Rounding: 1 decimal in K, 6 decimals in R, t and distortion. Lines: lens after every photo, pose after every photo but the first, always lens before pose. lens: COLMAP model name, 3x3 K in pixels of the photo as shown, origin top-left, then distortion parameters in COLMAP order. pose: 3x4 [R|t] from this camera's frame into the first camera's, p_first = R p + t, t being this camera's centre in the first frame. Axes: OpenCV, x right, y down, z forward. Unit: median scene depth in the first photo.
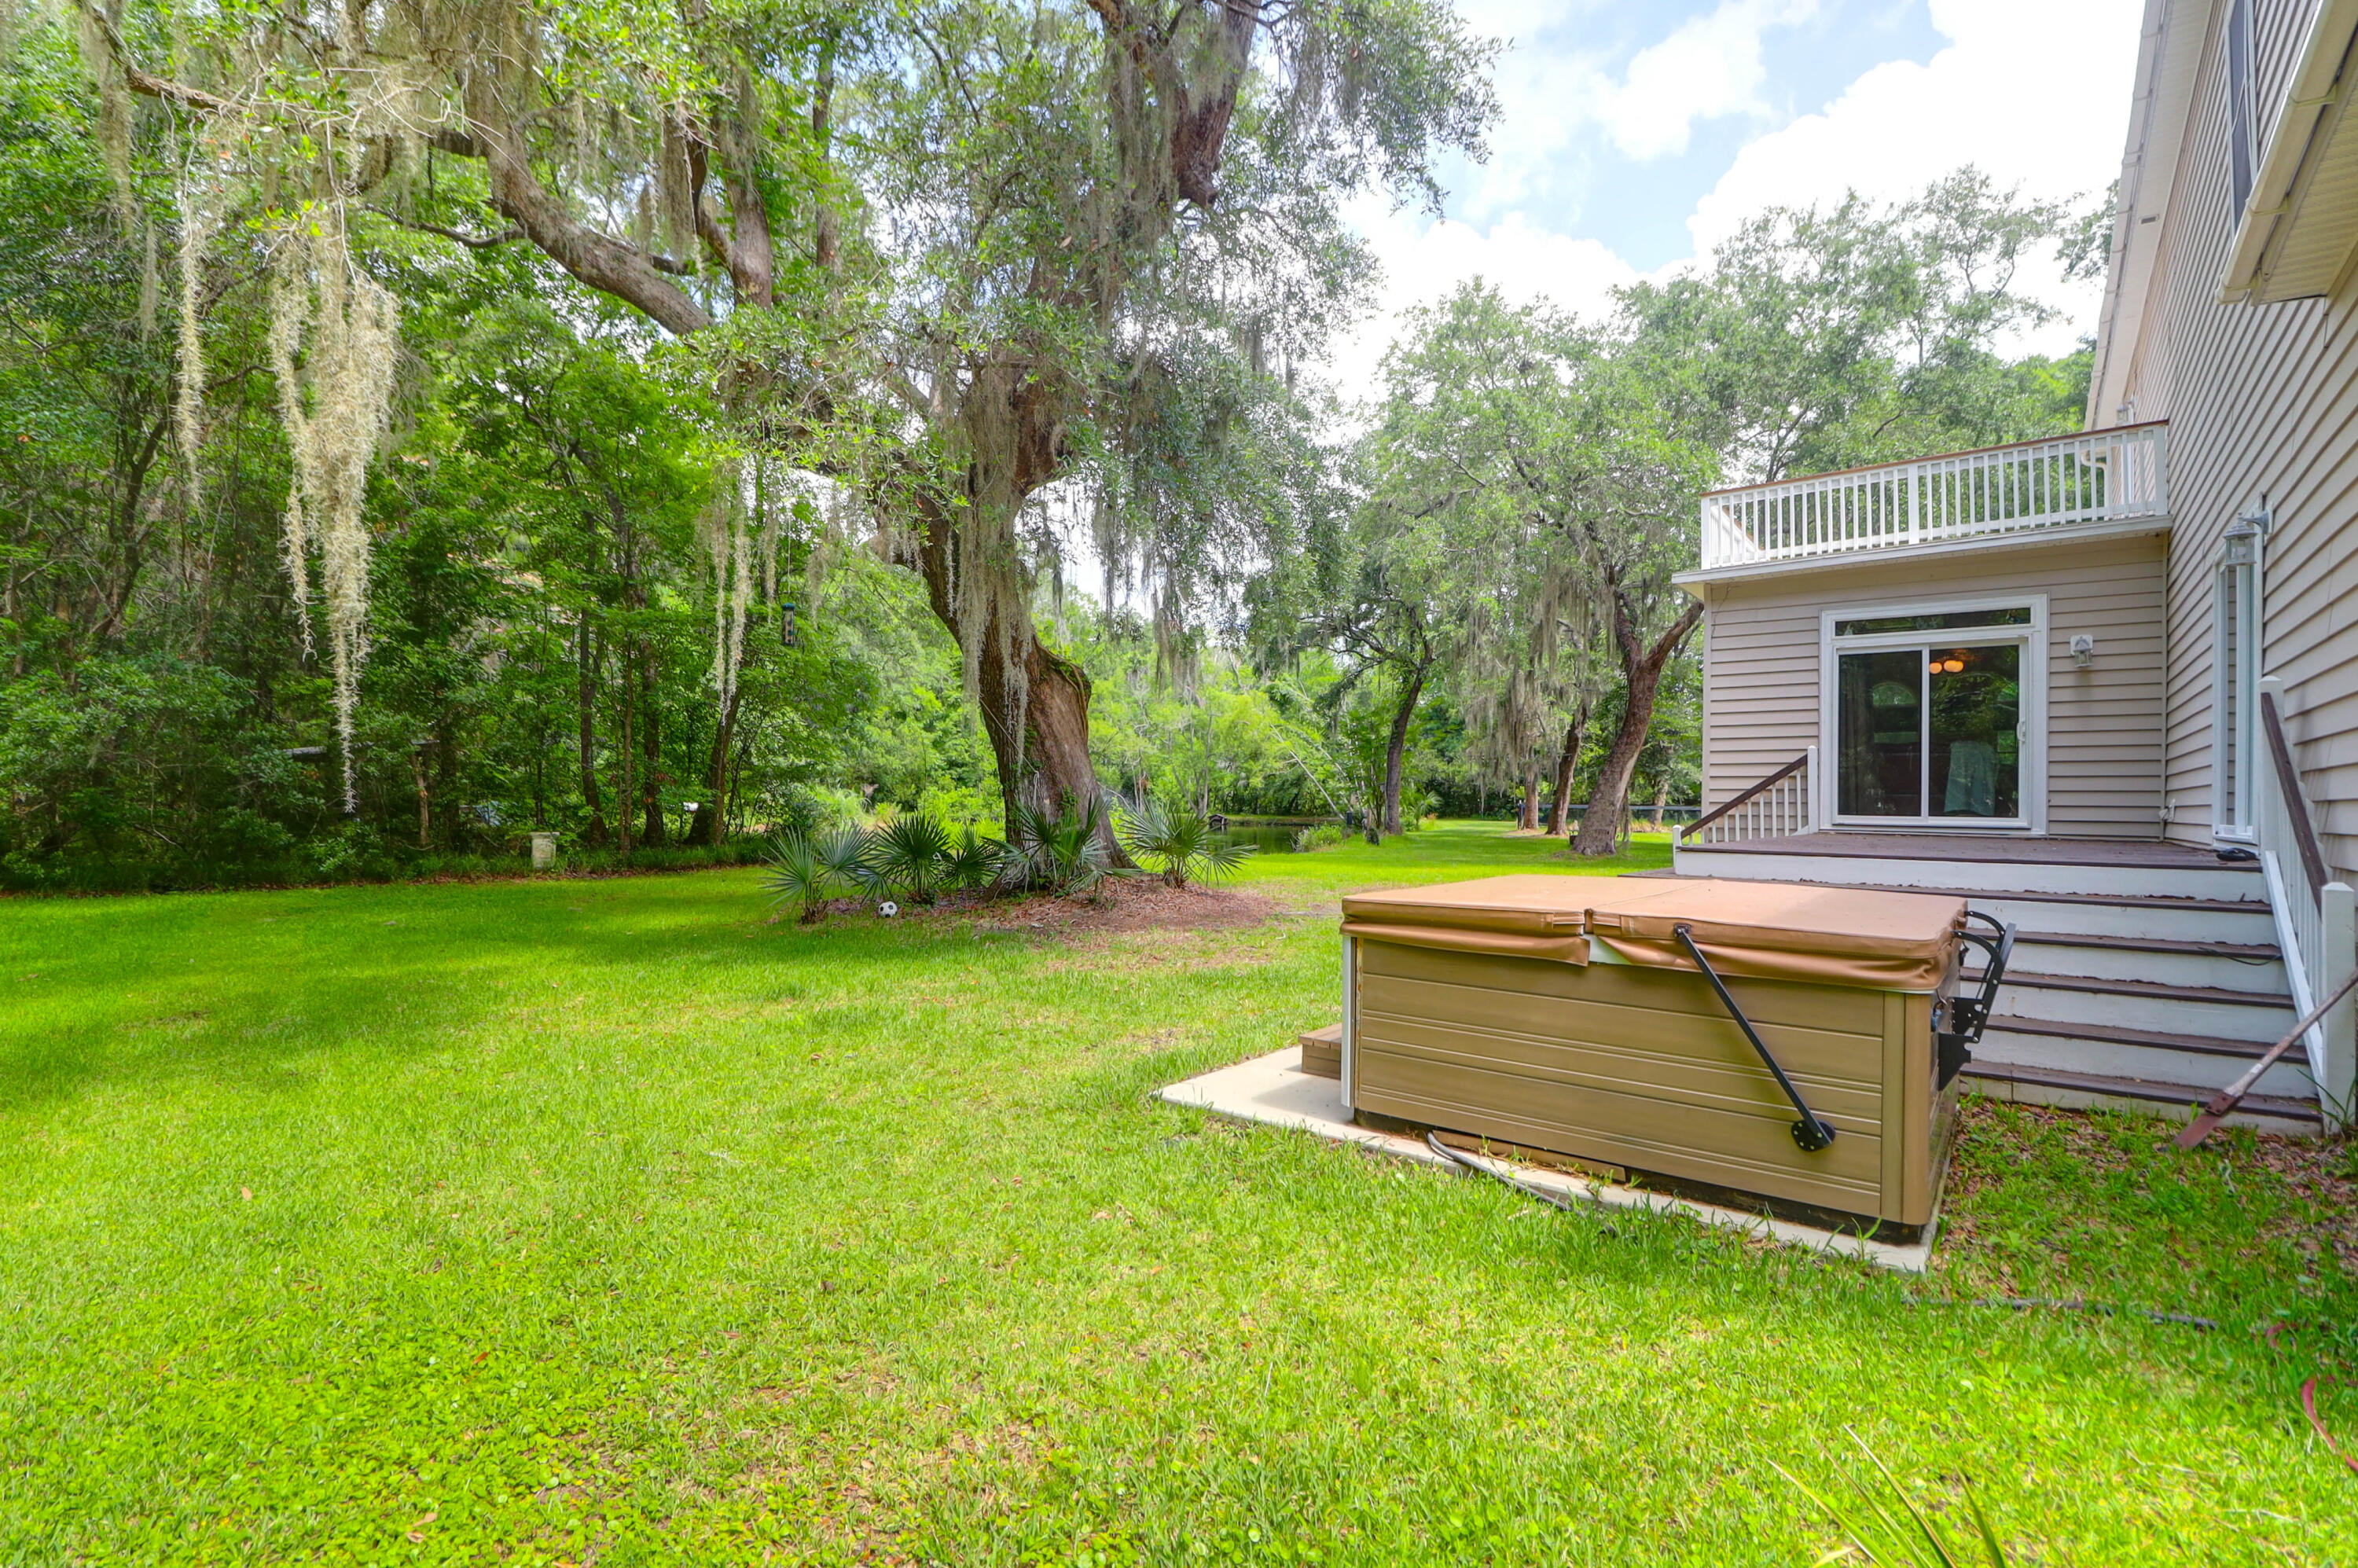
lens RADIAL K [[1076.4, 0, 1179.0], [0, 1076.4, 784.0], [0, 0, 1]] dist [-0.030274, 0.000149]
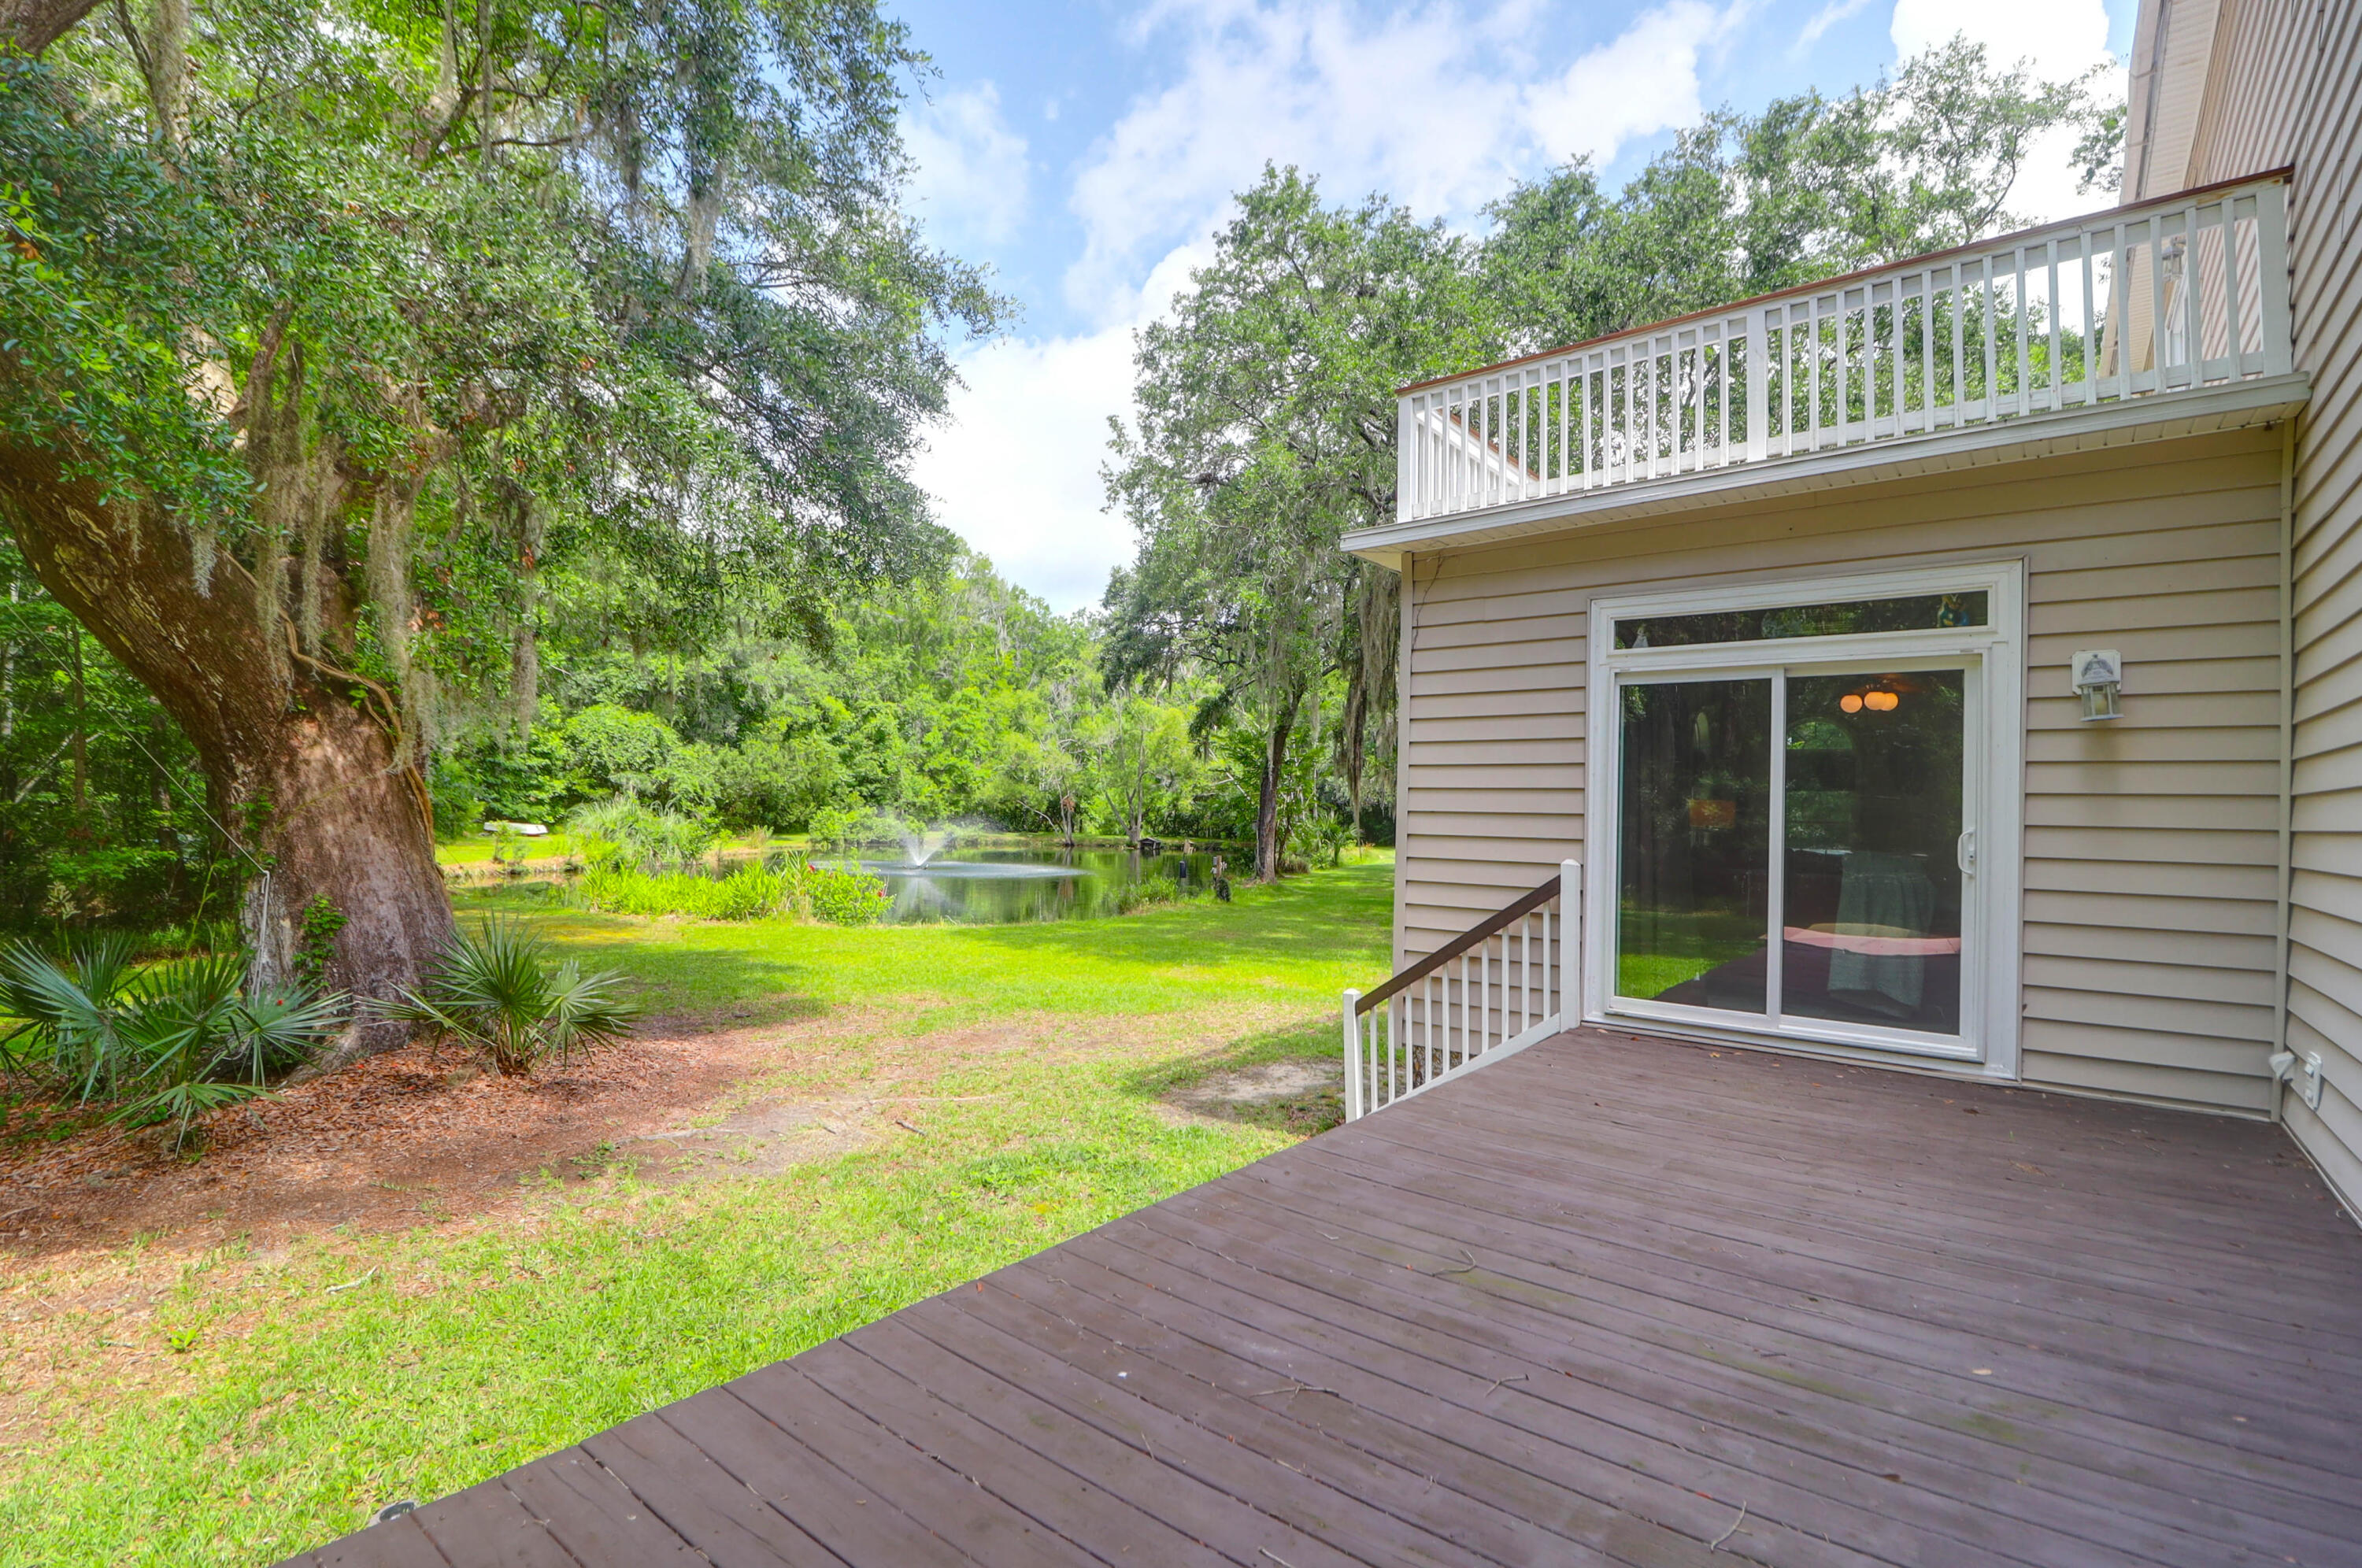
lens RADIAL K [[1094.0, 0, 1178.0], [0, 1094.0, 790.6], [0, 0, 1]] dist [-0.003474, -0.012985]
pose [[0.999933, 0.010699, 0.004383, 0.392912], [-0.010682, 0.999936, -0.003831, -0.064124], [-0.004424, 0.003784, 0.999983, 0.456315]]
